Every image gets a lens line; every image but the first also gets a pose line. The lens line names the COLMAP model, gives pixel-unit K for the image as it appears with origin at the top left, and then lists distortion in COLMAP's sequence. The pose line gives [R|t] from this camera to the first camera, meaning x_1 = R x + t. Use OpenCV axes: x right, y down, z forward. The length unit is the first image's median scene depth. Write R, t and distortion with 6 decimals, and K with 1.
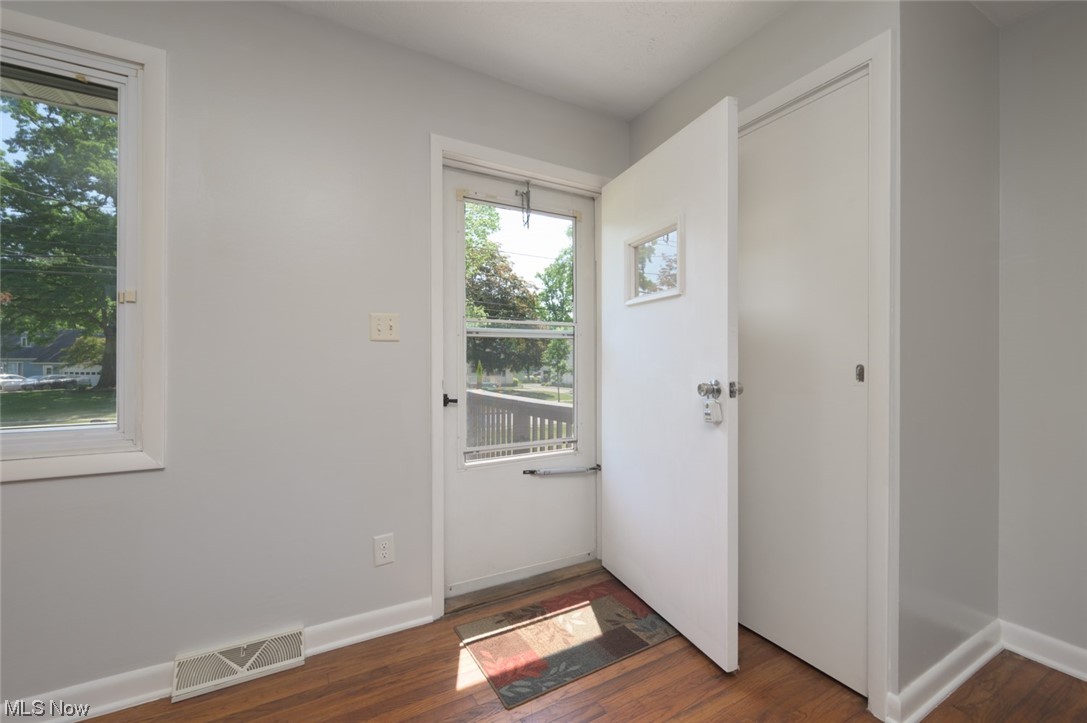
lens RADIAL K [[460.8, 0, 540.4], [0, 460.8, 360.3], [0, 0, 1]] dist [-0.001917, -0.000345]
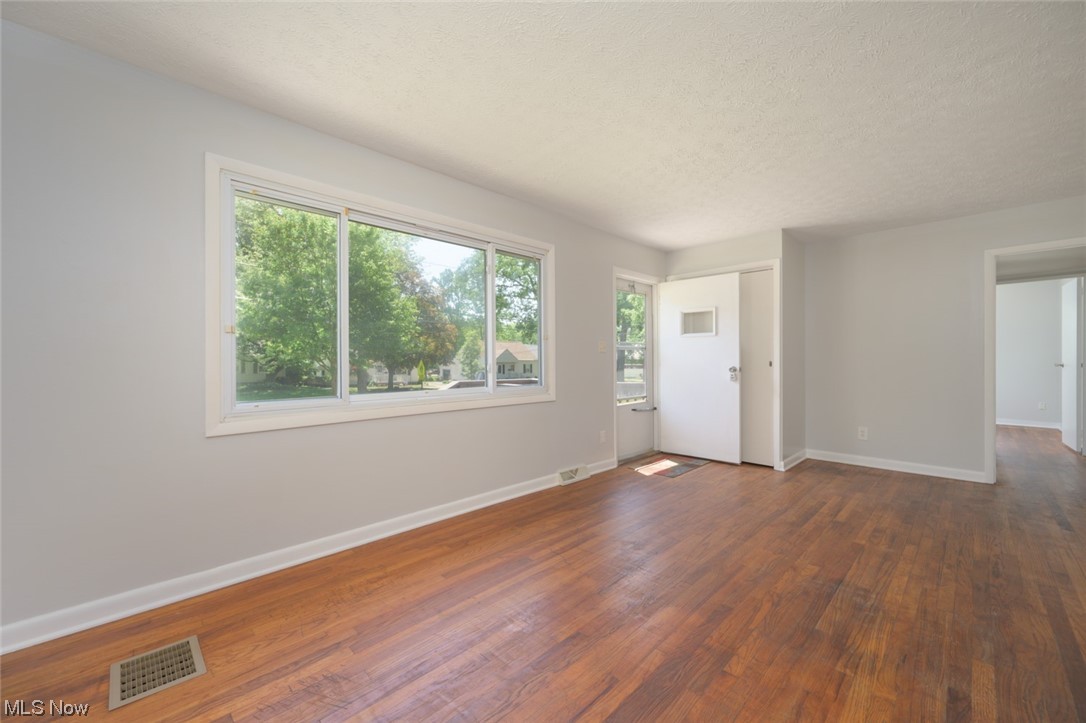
lens RADIAL K [[429.3, 0, 542.5], [0, 429.3, 357.5], [0, 0, 1]] dist [0.002542, 0.000078]
pose [[0.966313, -0.002345, 0.257360, -1.355299], [0.003439, 0.999987, -0.003802, -0.008261], [-0.257347, 0.004559, 0.966308, -1.240179]]
